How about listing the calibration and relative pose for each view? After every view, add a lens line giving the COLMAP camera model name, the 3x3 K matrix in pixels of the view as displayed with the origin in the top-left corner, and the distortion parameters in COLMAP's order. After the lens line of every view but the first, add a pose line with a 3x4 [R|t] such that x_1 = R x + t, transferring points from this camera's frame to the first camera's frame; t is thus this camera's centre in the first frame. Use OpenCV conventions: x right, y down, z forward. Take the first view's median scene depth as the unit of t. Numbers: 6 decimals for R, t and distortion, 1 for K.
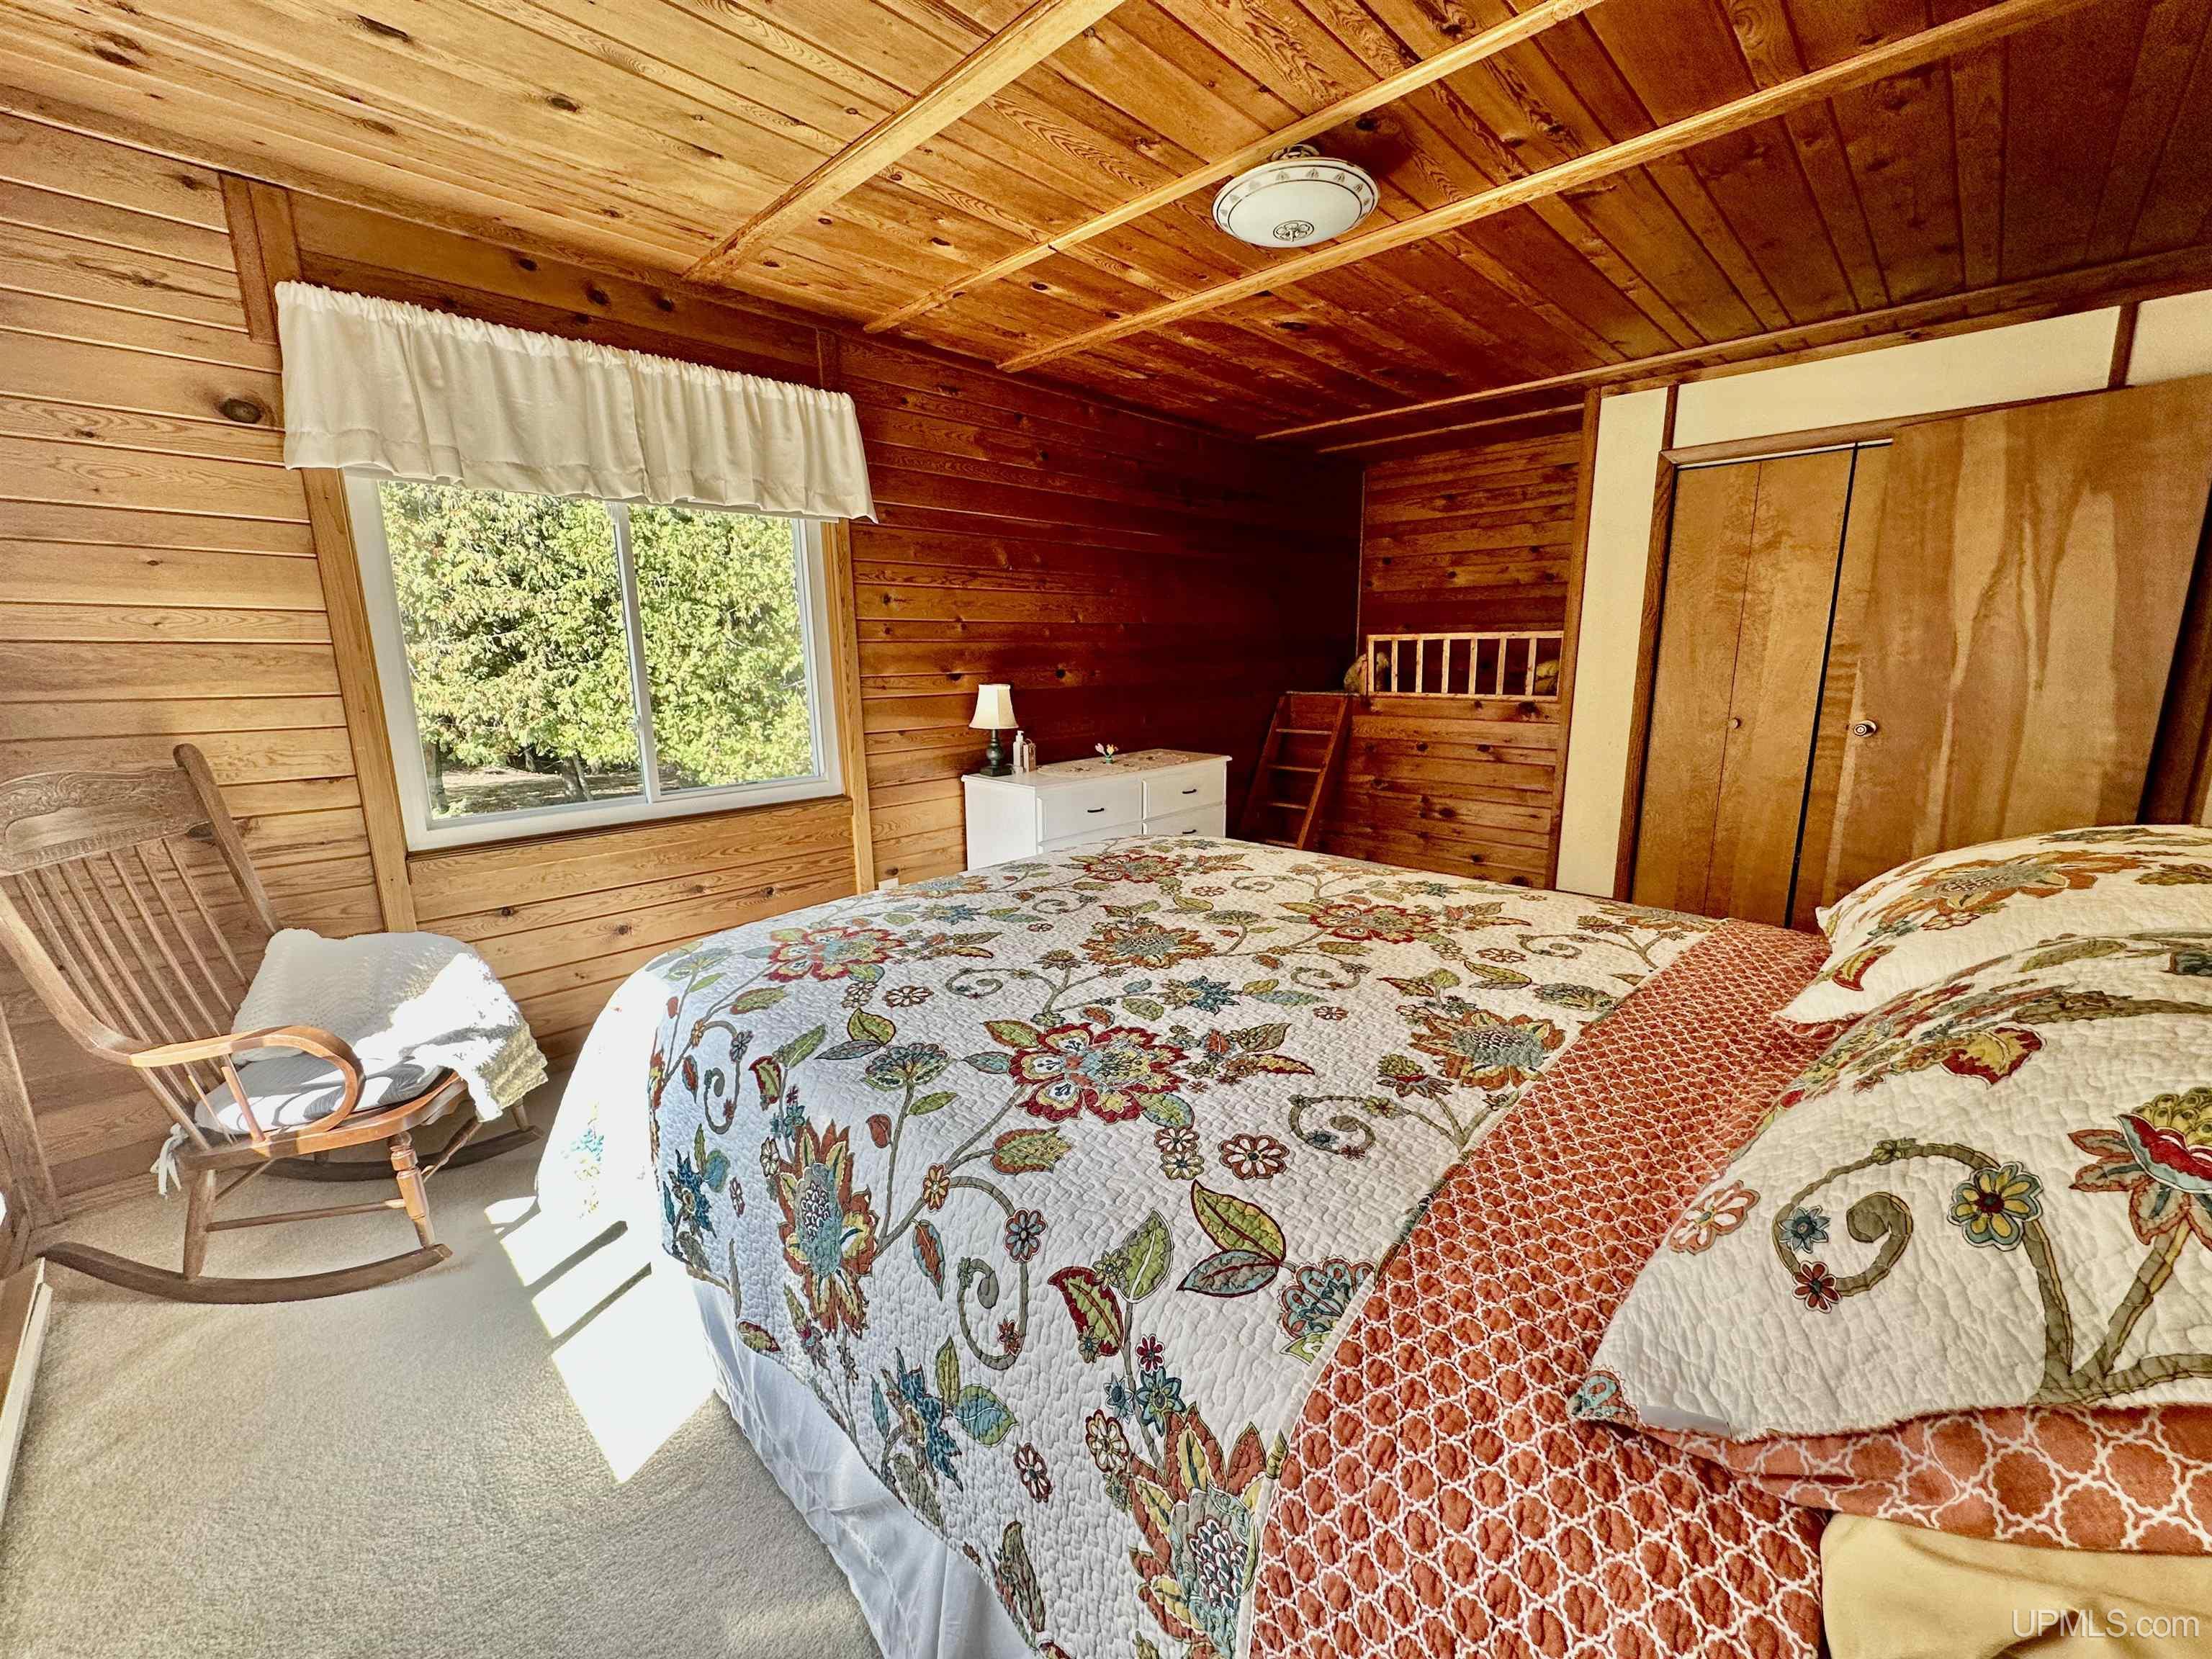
lens RADIAL K [[890.7, 0, 1106.0], [0, 890.7, 829.5], [0, 0, 1]] dist [-0.001012, 0.000074]
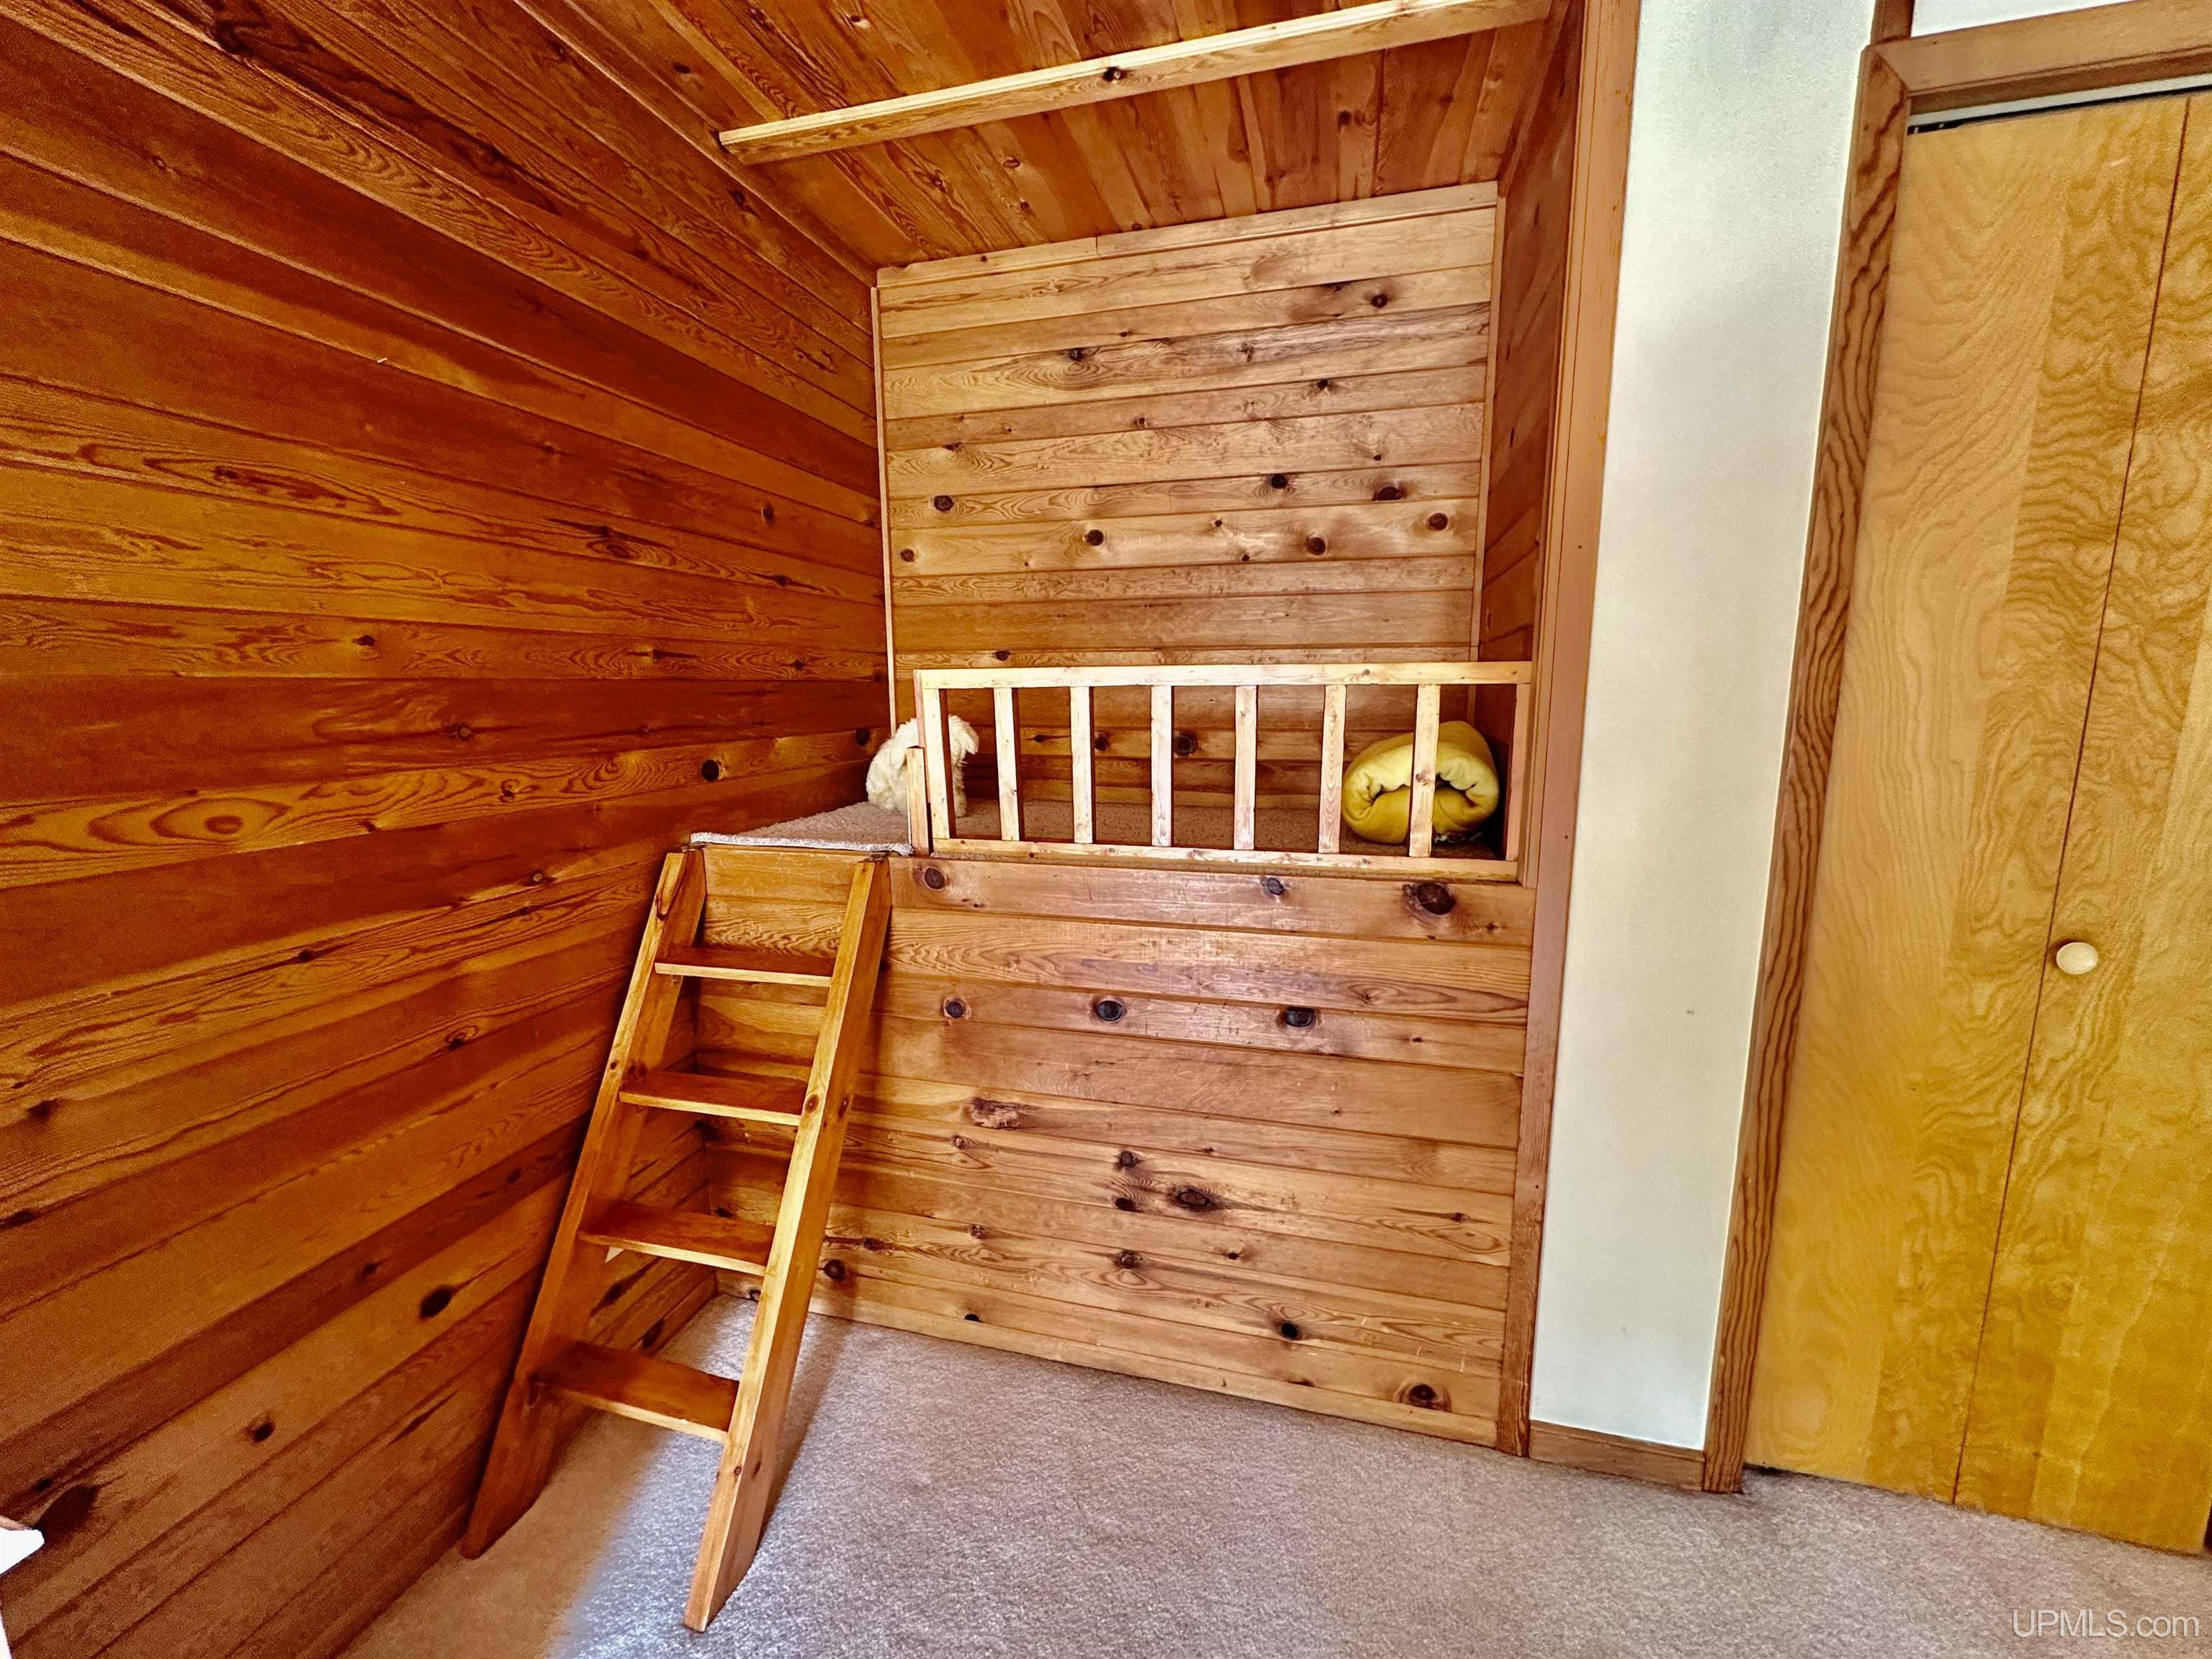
lens RADIAL K [[890.7, 0, 1106.0], [0, 890.7, 829.5], [0, 0, 1]] dist [-0.001012, 0.000074]
pose [[0.881604, -0.066705, 0.467252, 0.190345], [0.087617, 0.995885, -0.023142, -0.140451], [-0.463786, 0.061341, 0.883821, 0.656215]]
